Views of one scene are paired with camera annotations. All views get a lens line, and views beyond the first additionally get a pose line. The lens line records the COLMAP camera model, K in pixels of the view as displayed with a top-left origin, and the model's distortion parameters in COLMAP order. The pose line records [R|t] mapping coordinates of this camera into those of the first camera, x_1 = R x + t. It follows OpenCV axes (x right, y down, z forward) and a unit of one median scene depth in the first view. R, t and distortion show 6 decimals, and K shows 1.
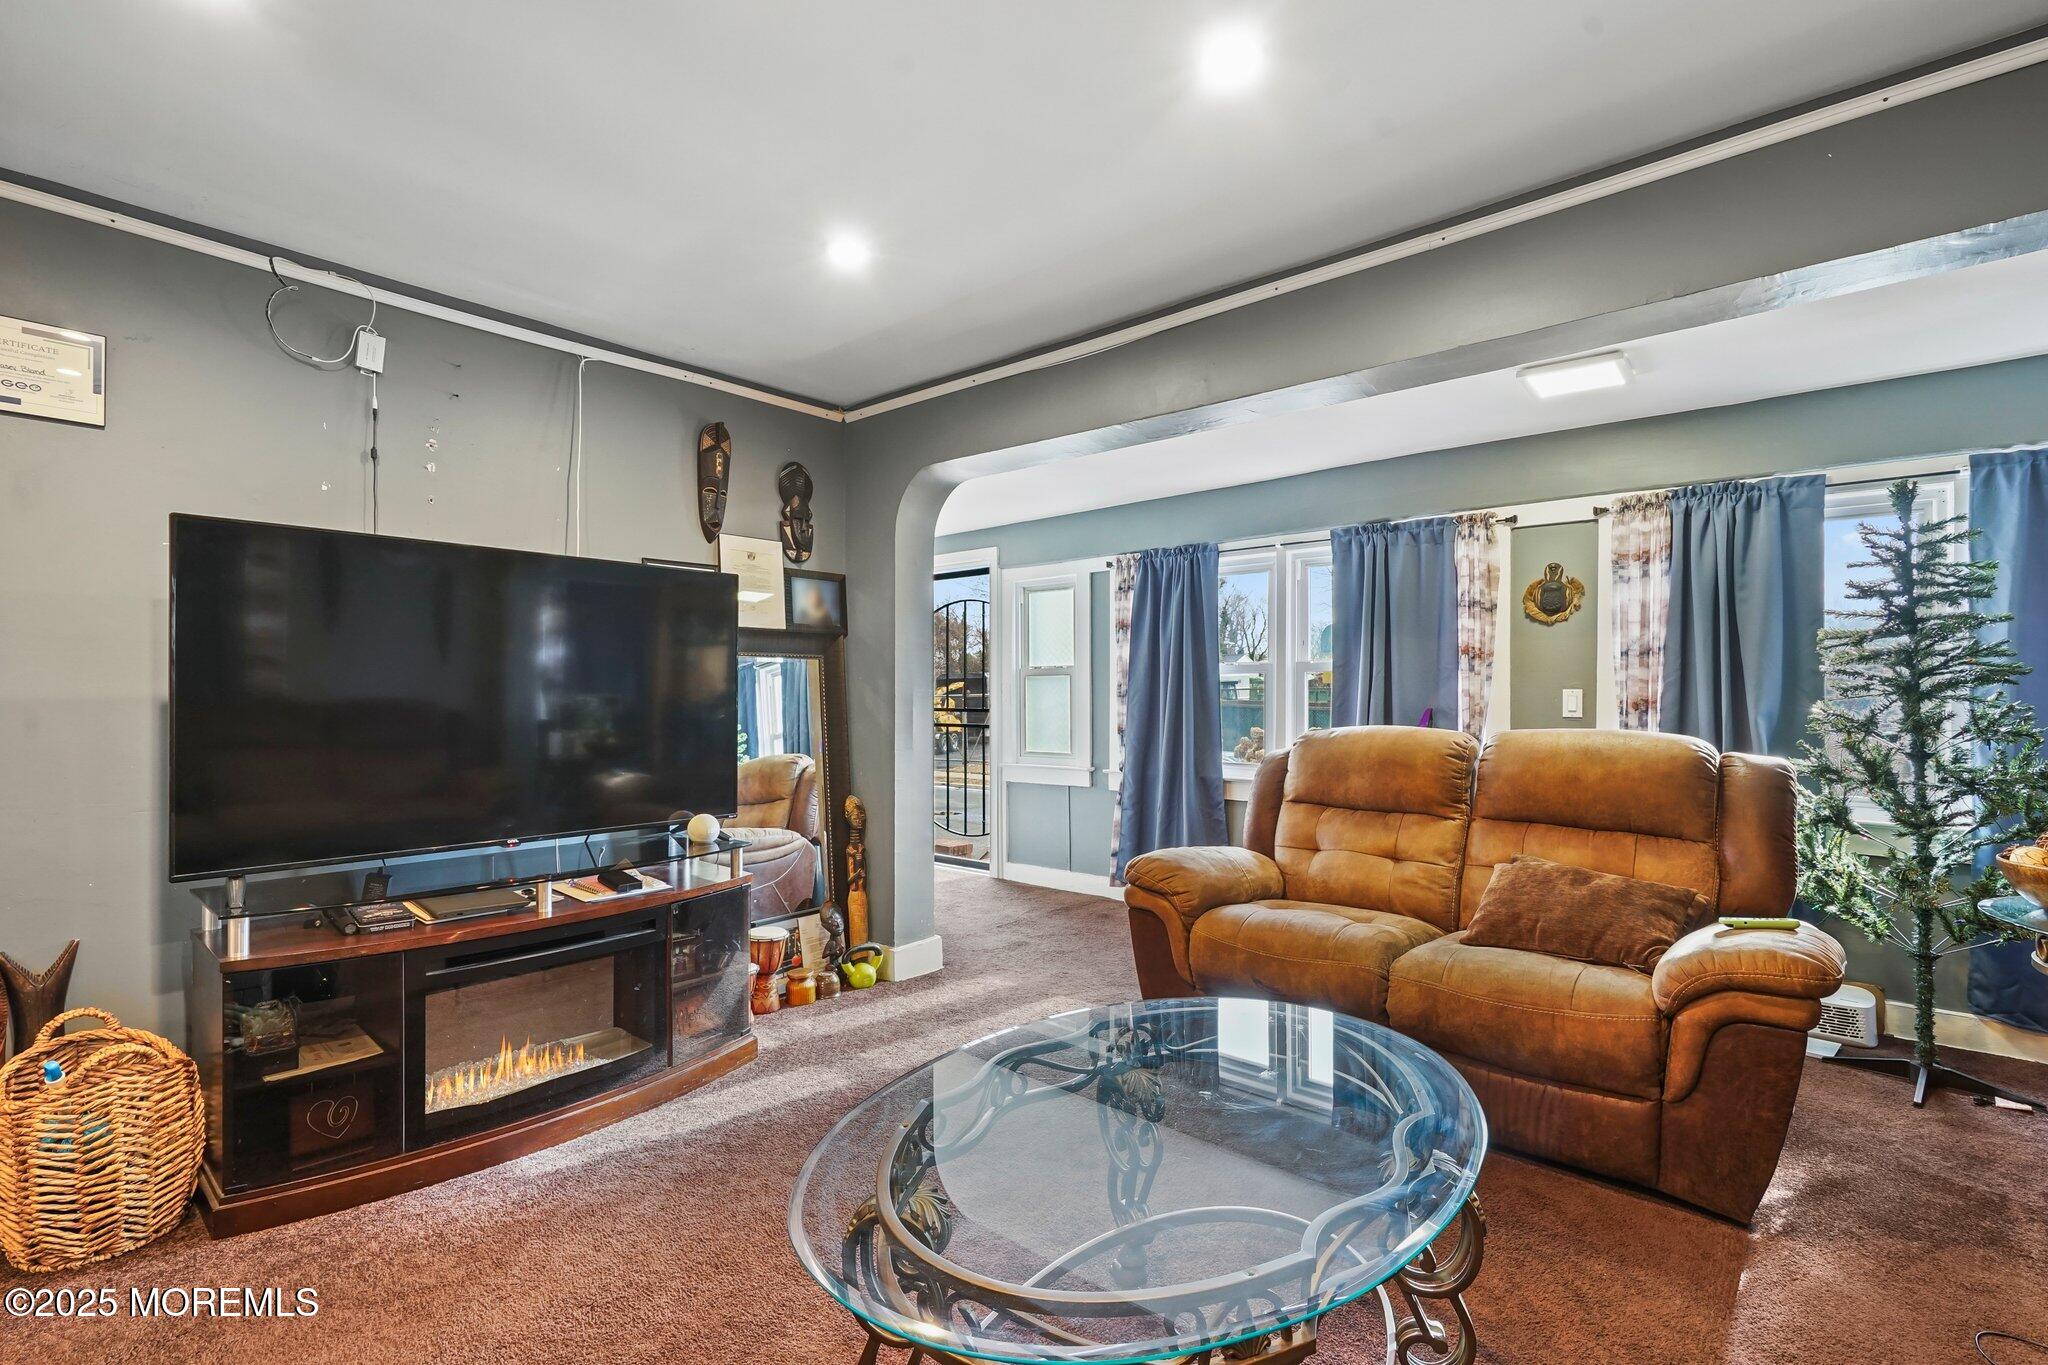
lens RADIAL K [[921.0, 0, 1014.4], [0, 921.0, 691.7], [0, 0, 1]] dist [-0.002339, 0.001677]
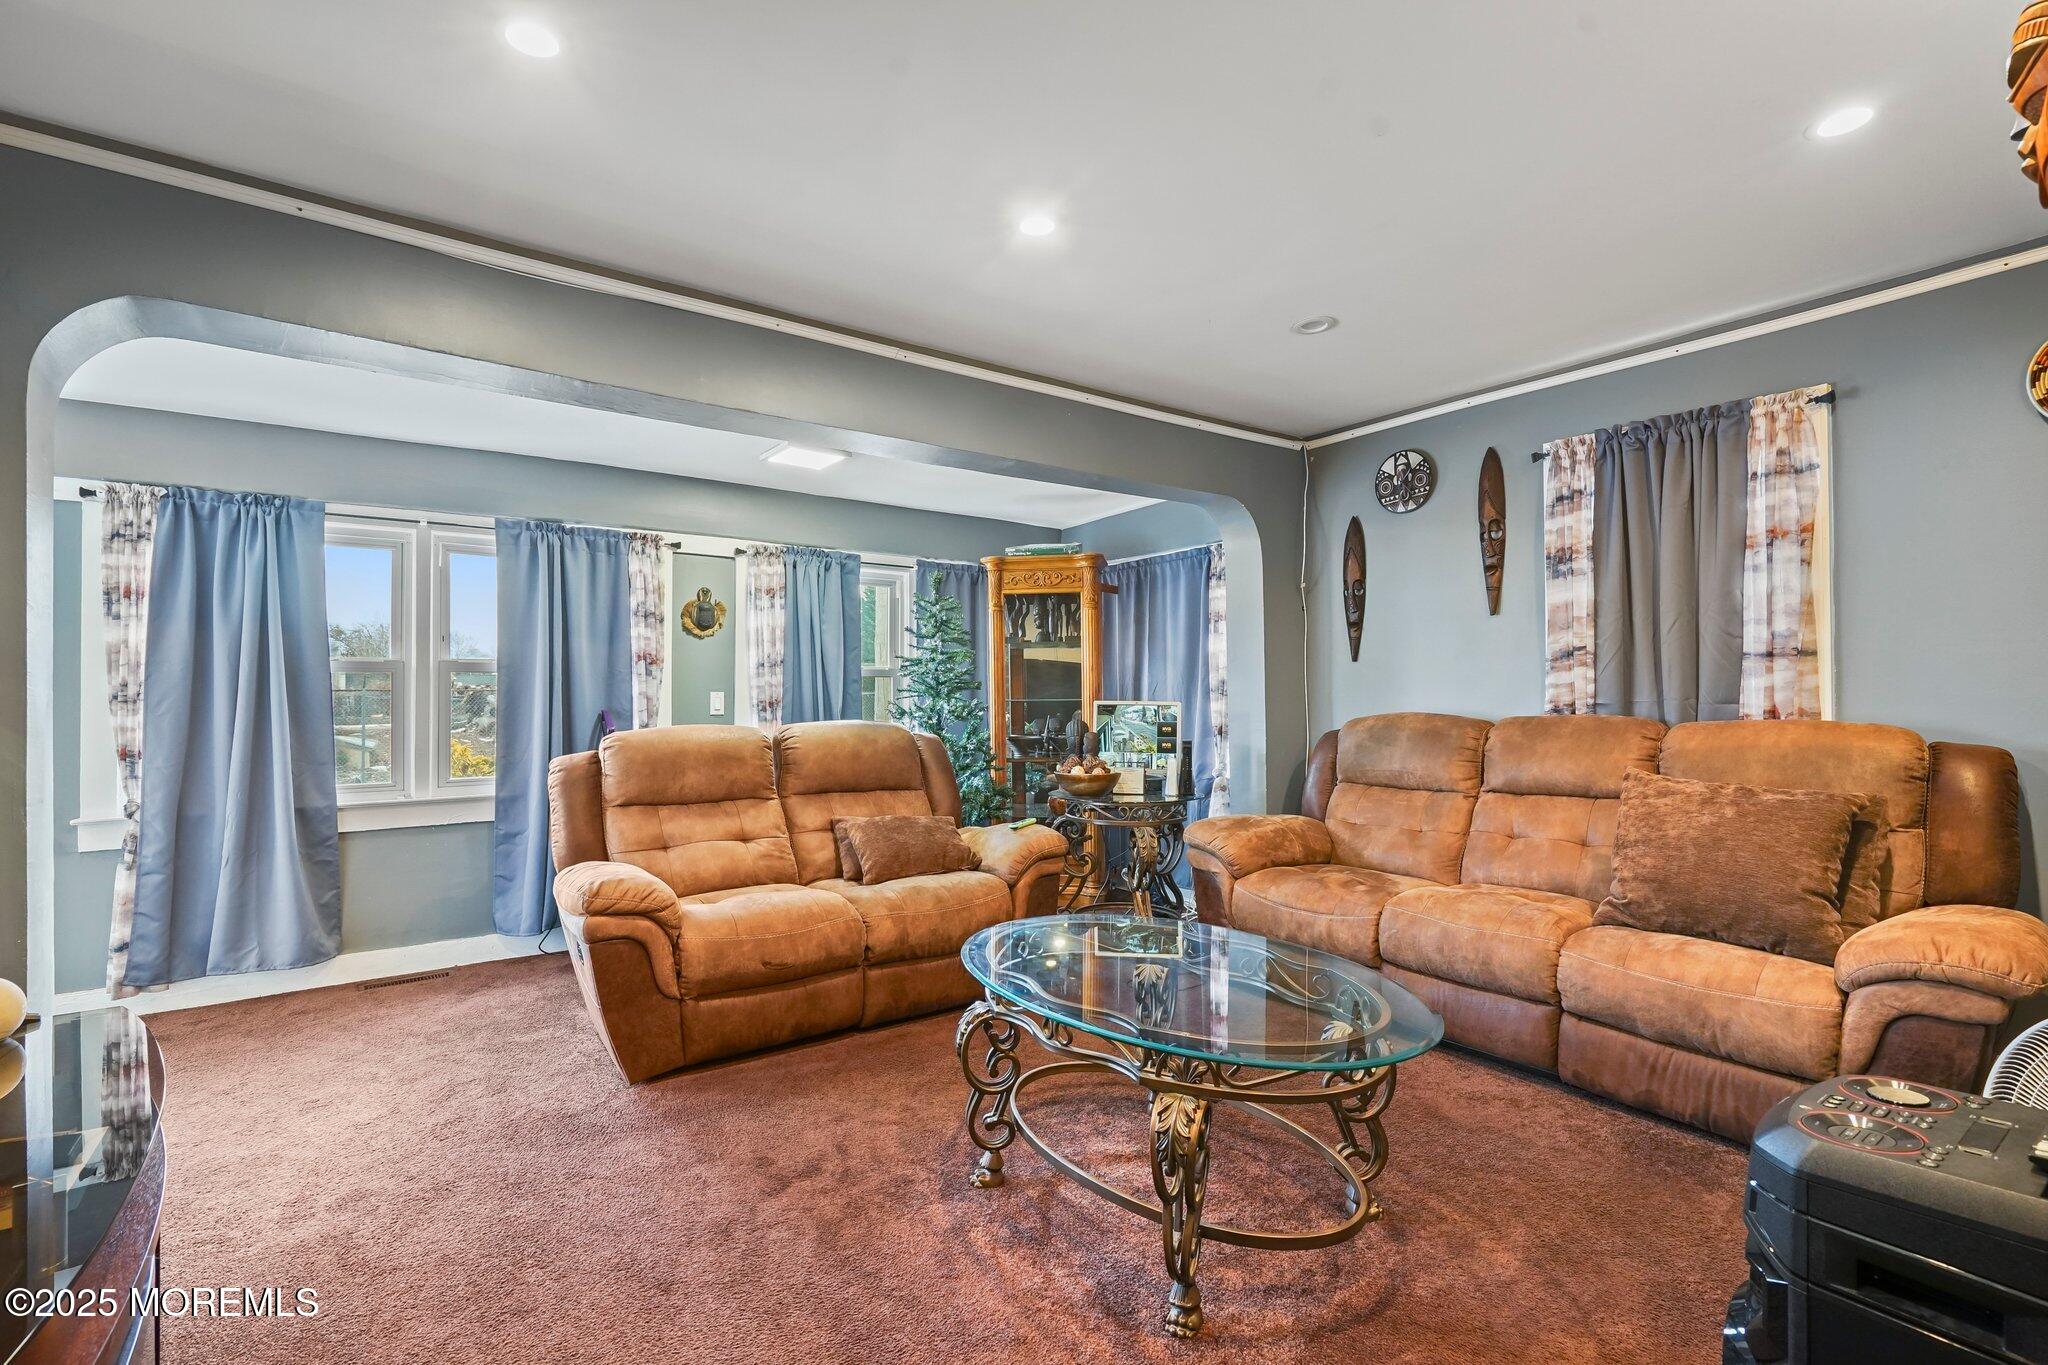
lens RADIAL K [[921.0, 0, 1014.4], [0, 921.0, 691.7], [0, 0, 1]] dist [-0.002339, 0.001677]
pose [[0.234022, 0.002887, 0.972227, -0.491291], [0.002031, 0.999992, -0.003459, 0.001928], [-0.972229, 0.002784, 0.234015, 0.322661]]
